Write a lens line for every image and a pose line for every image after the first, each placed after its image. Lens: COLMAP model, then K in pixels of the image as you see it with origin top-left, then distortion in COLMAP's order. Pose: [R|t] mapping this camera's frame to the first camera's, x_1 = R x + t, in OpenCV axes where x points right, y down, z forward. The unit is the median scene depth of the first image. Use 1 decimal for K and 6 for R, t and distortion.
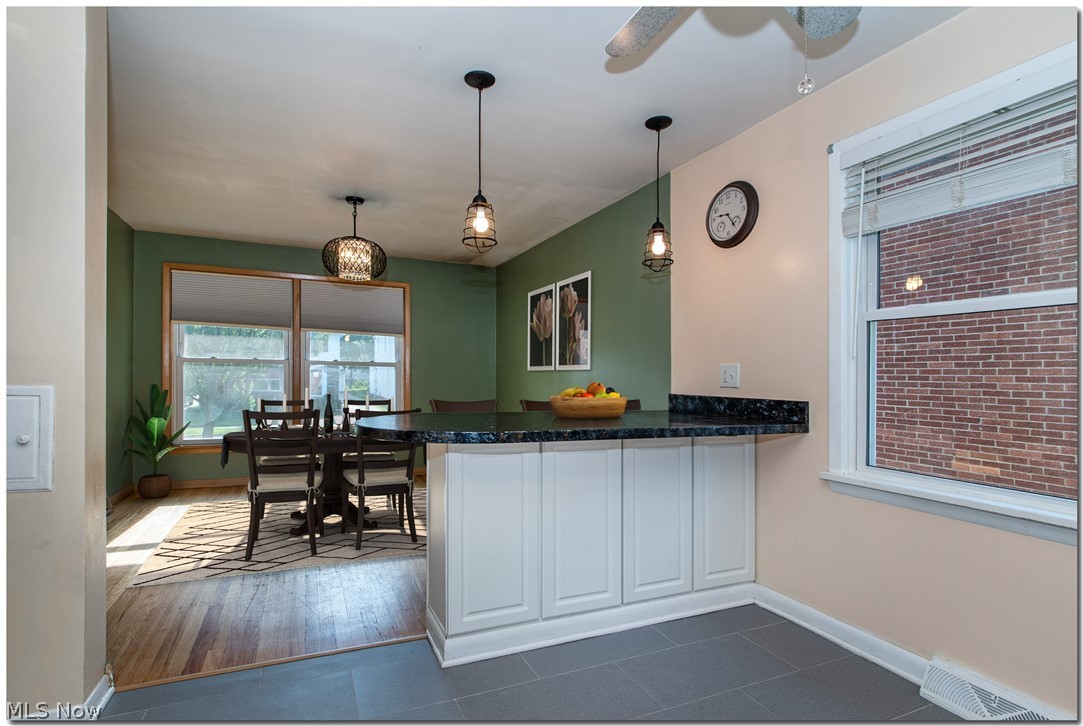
lens RADIAL K [[545.5, 0, 539.0], [0, 545.5, 375.3], [0, 0, 1]] dist [-0.000129, -0.000188]
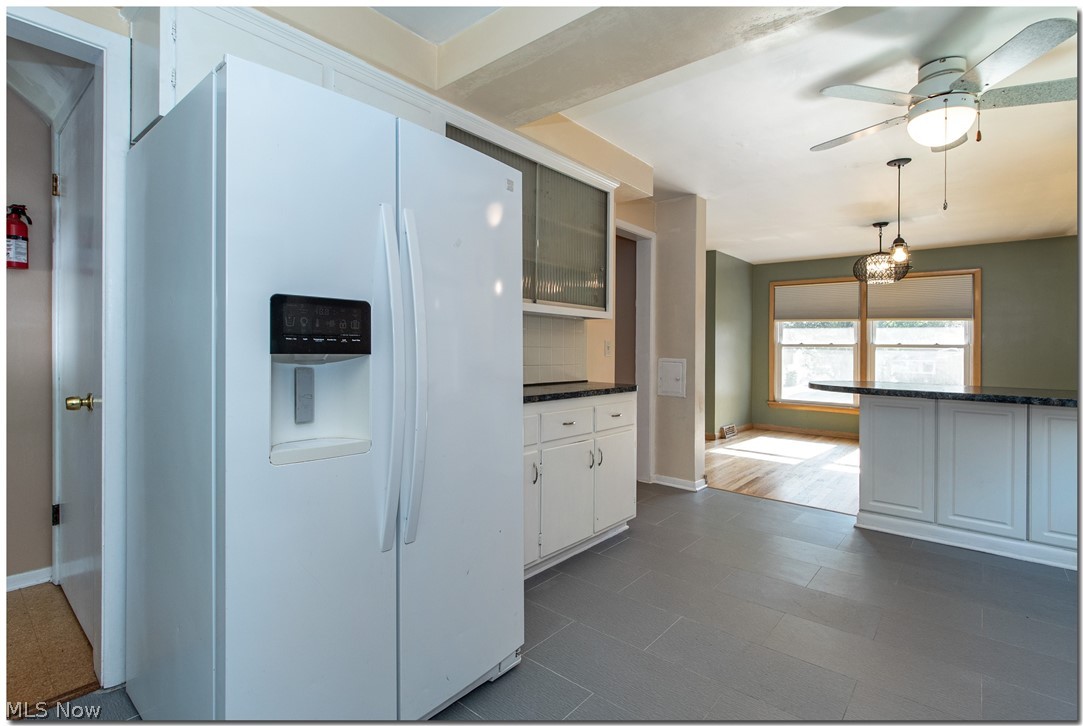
lens RADIAL K [[512.0, 0, 537.8], [0, 512.0, 337.9], [0, 0, 1]] dist [-0.000143, -0.011680]
pose [[0.446025, -0.025962, -0.894644, 0.441431], [-0.005823, 0.999474, -0.031908, 0.000236], [0.895002, 0.019441, 0.445639, -0.331102]]
